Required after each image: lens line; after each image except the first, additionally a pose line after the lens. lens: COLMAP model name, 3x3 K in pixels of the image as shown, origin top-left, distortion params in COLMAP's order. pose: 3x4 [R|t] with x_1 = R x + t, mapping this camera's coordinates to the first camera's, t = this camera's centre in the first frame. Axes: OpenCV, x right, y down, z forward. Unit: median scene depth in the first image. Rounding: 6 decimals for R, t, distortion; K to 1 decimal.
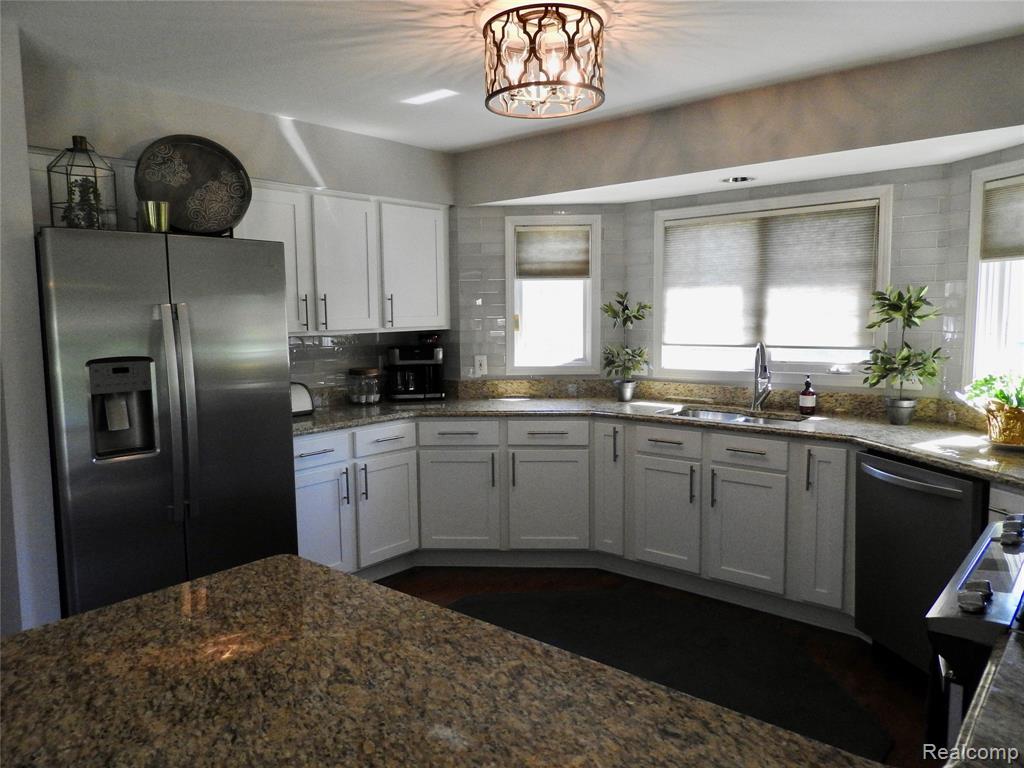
lens RADIAL K [[729.8, 0, 512.0], [0, 729.8, 384.0], [0, 0, 1]] dist [0.008263, -0.005603]
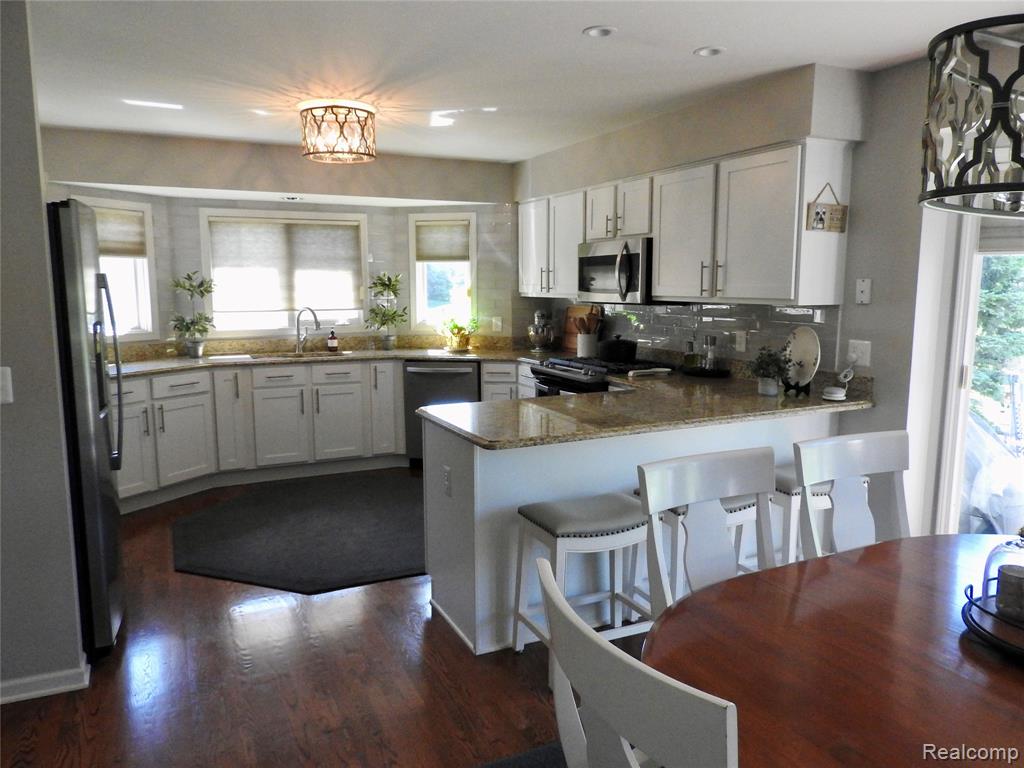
lens RADIAL K [[729.8, 0, 512.0], [0, 729.8, 384.0], [0, 0, 1]] dist [0.008263, -0.005603]
pose [[0.400186, -0.111161, 0.909667, -0.866544], [0.089434, 0.992615, 0.081953, 0.015442], [-0.912060, 0.048559, 0.407172, -0.005490]]
